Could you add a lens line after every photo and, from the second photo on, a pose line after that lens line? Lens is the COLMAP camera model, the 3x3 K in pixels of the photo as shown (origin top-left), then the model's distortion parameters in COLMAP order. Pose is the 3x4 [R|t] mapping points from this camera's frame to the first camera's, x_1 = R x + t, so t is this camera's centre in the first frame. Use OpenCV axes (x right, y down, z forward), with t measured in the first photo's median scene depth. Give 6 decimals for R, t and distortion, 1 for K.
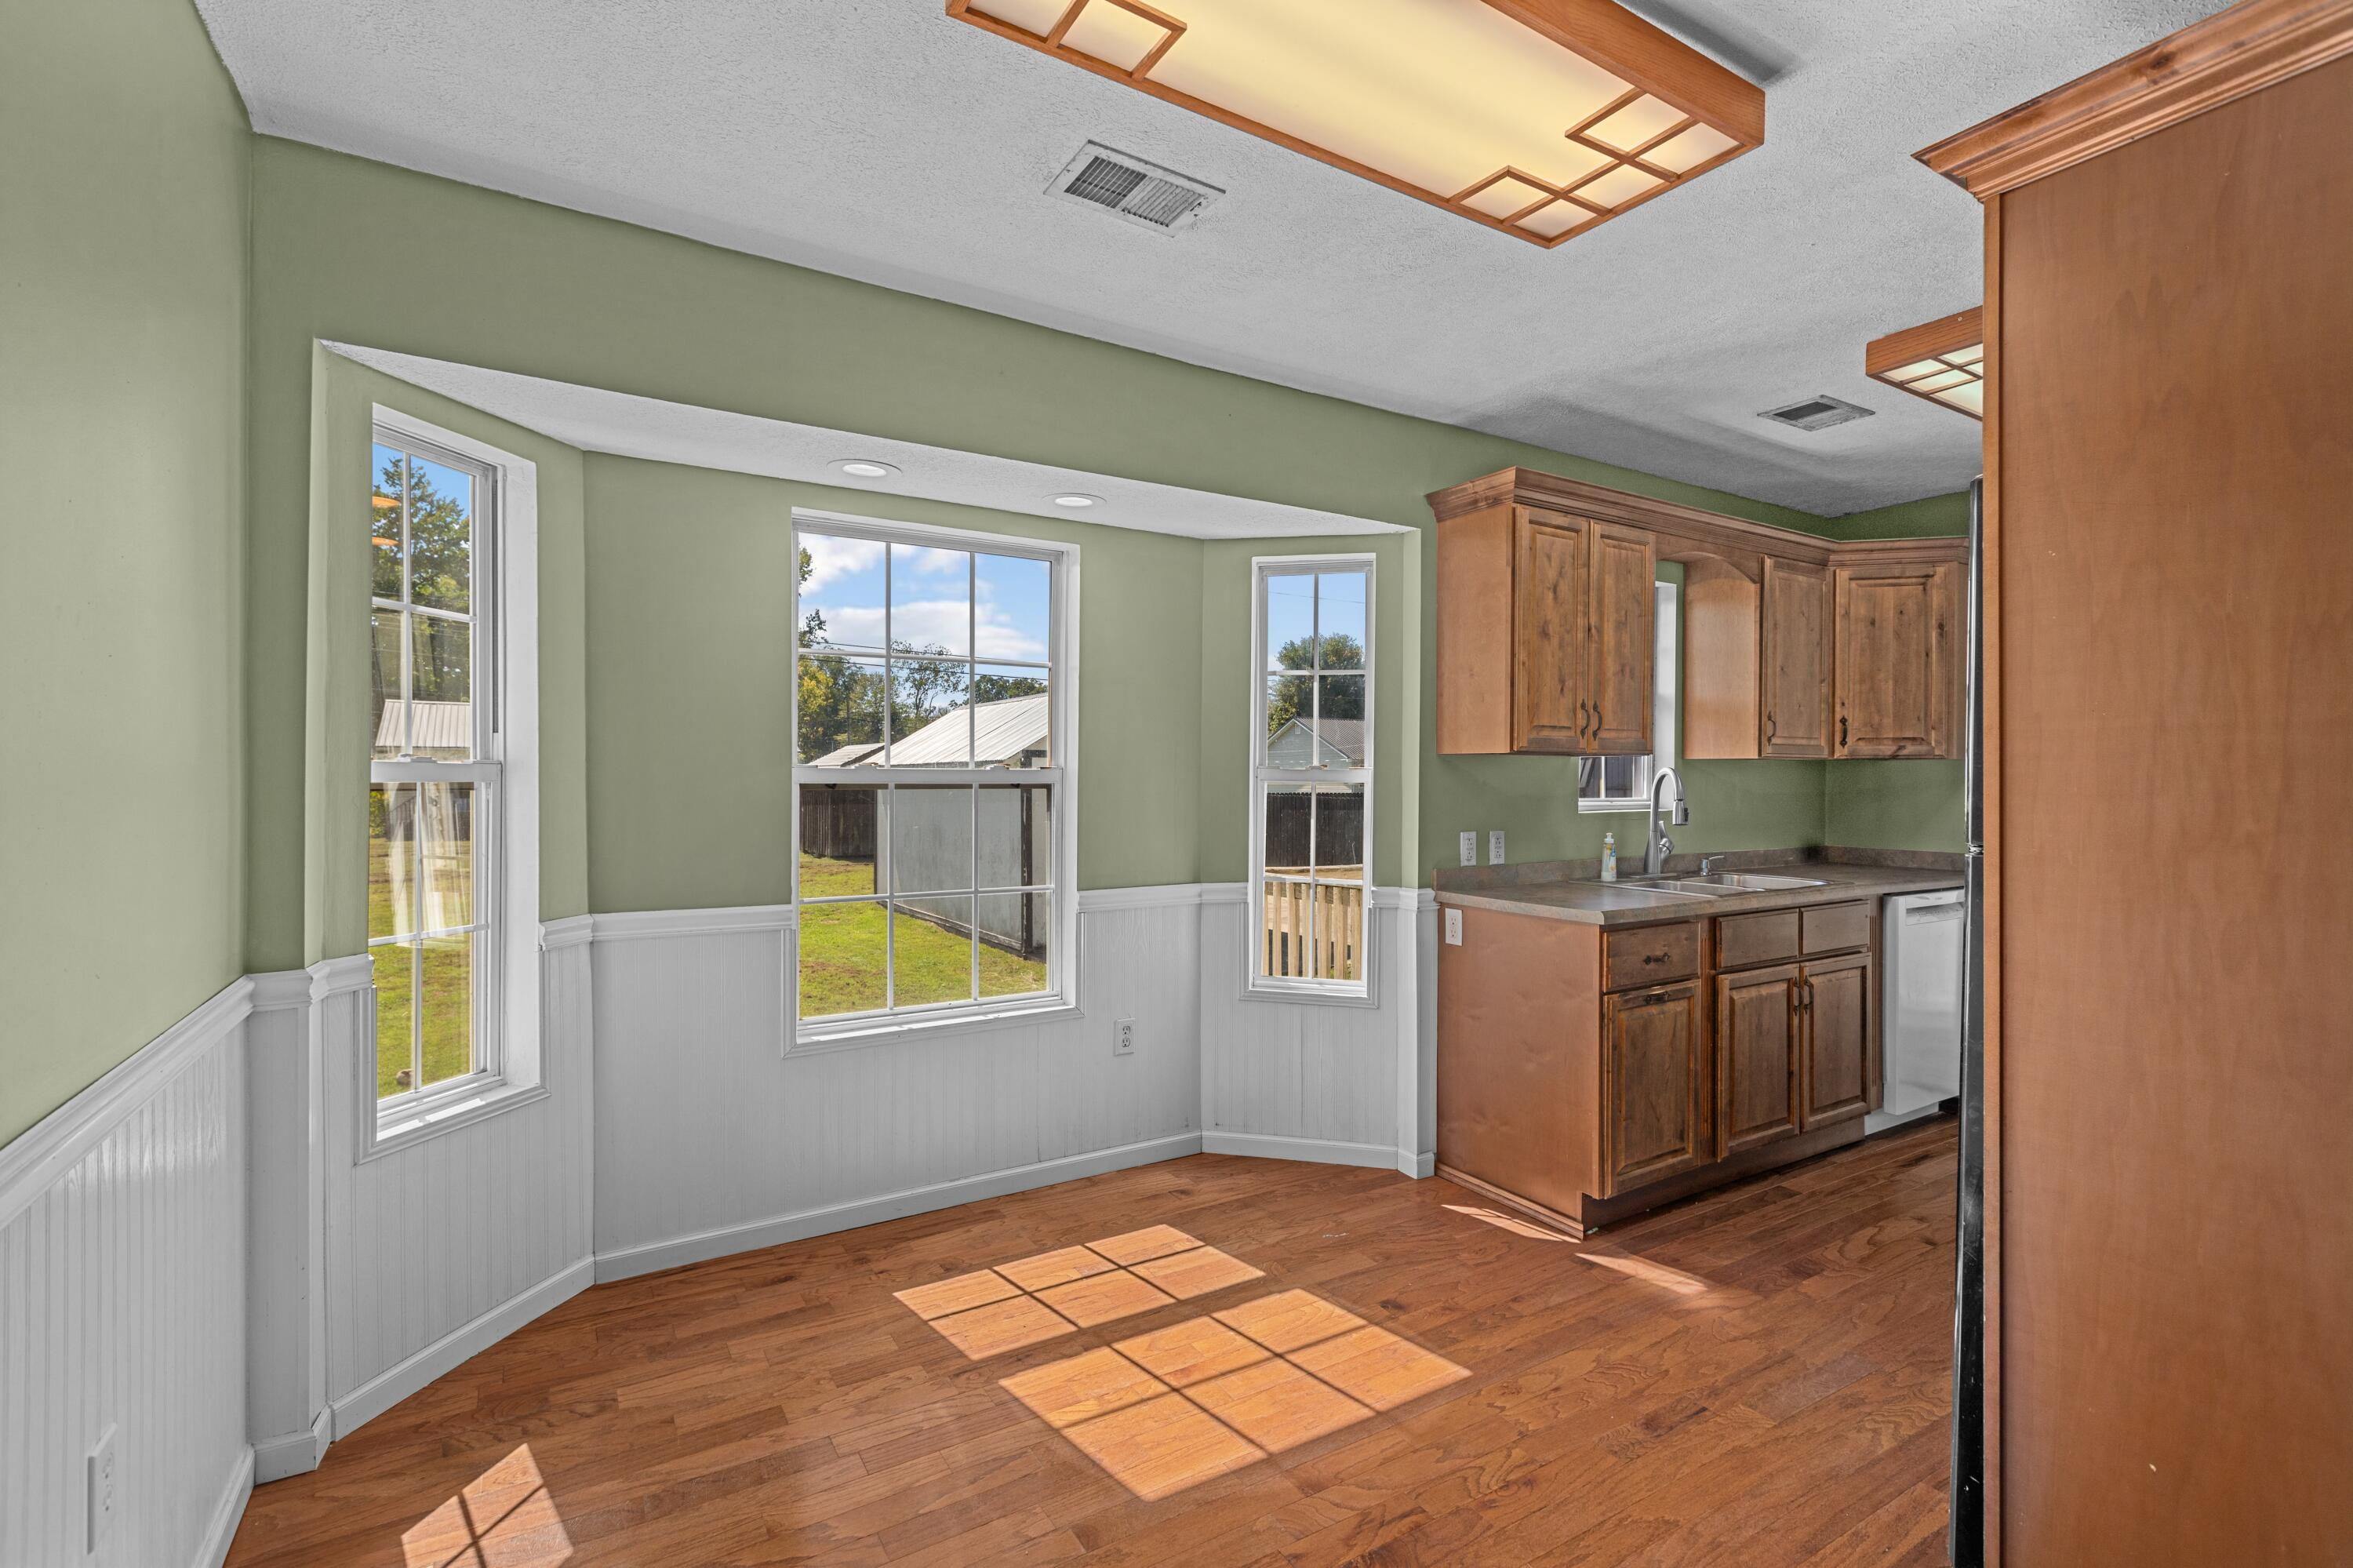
lens RADIAL K [[1052.8, 0, 1178.9], [0, 1052.8, 781.5], [0, 0, 1]] dist [0.002132, -0.000450]
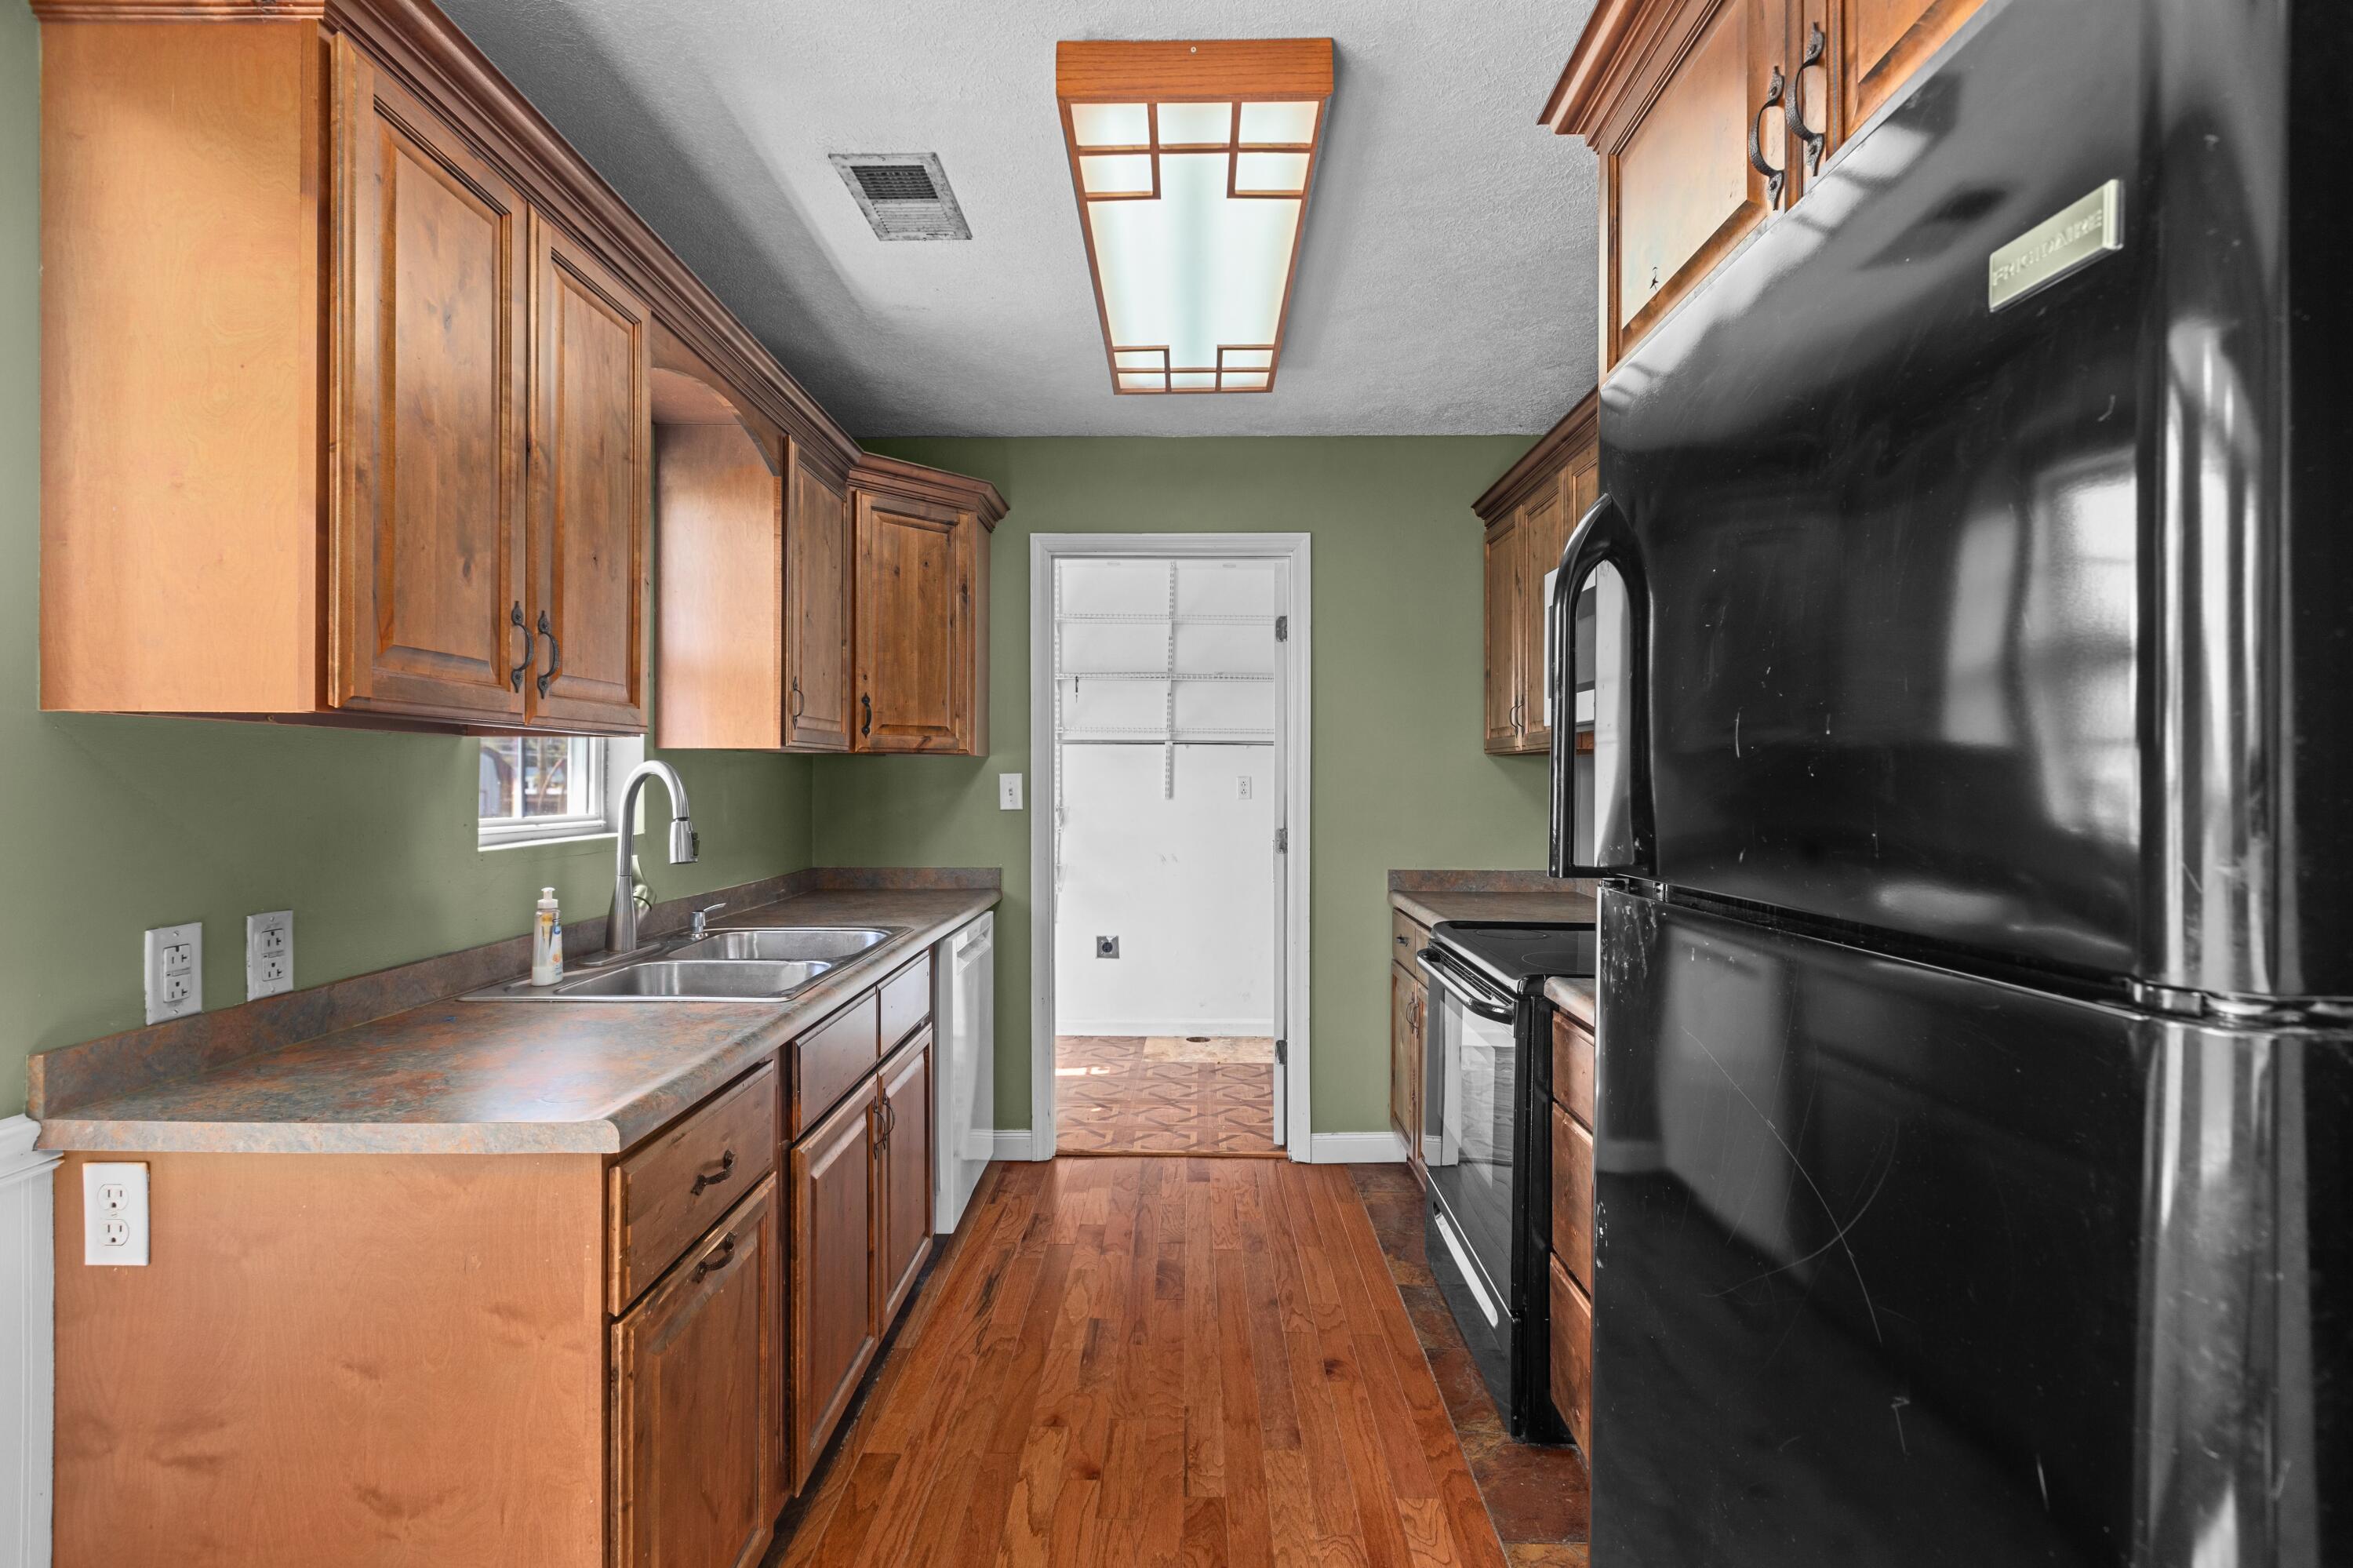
lens RADIAL K [[1052.8, 0, 1173.8], [0, 1052.8, 781.5], [0, 0, 1]] dist [0.002132, -0.000450]
pose [[0.534653, -0.004618, 0.845059, 0.141043], [0.004712, 0.999986, 0.002484, -0.002219], [-0.845059, 0.002654, 0.534667, 0.474047]]
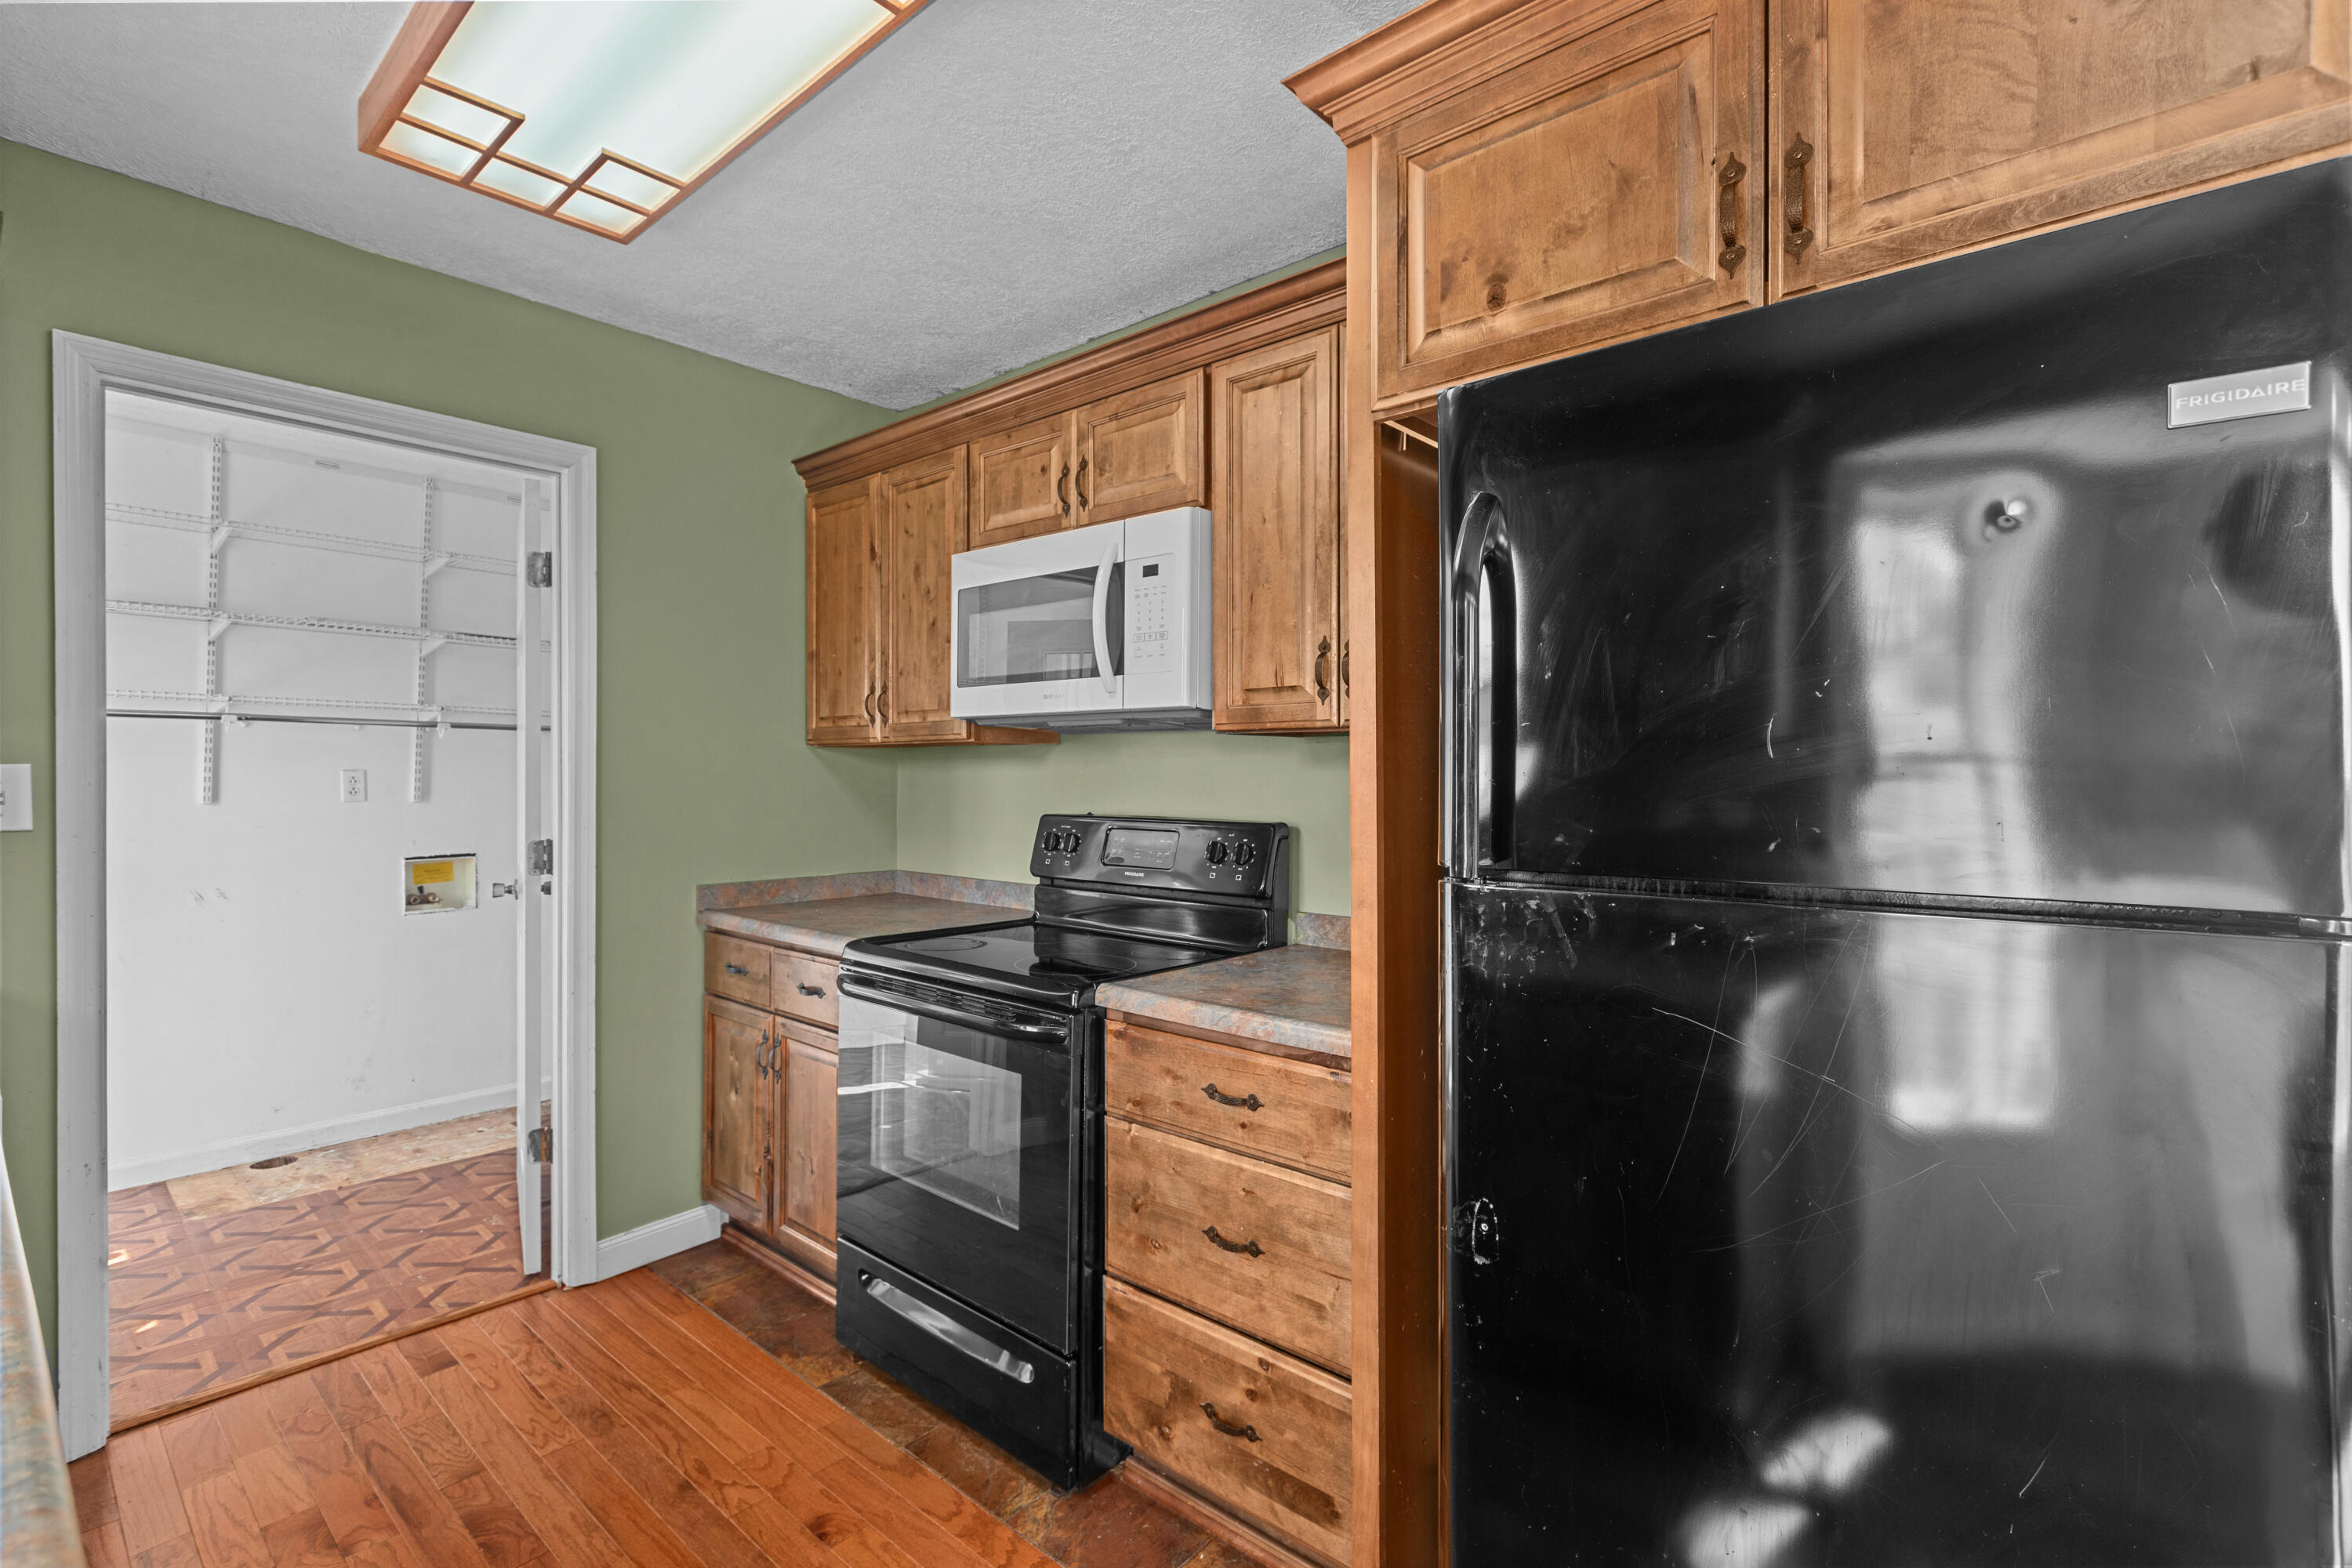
lens RADIAL K [[1052.3, 0, 1180.1], [0, 1052.3, 770.7], [0, 0, 1]] dist [0.002132, -0.000450]
pose [[-0.308466, -0.001525, 0.951234, 0.198746], [0.001660, 0.999996, 0.002142, -0.003936], [-0.951234, 0.002240, -0.308462, 0.703292]]
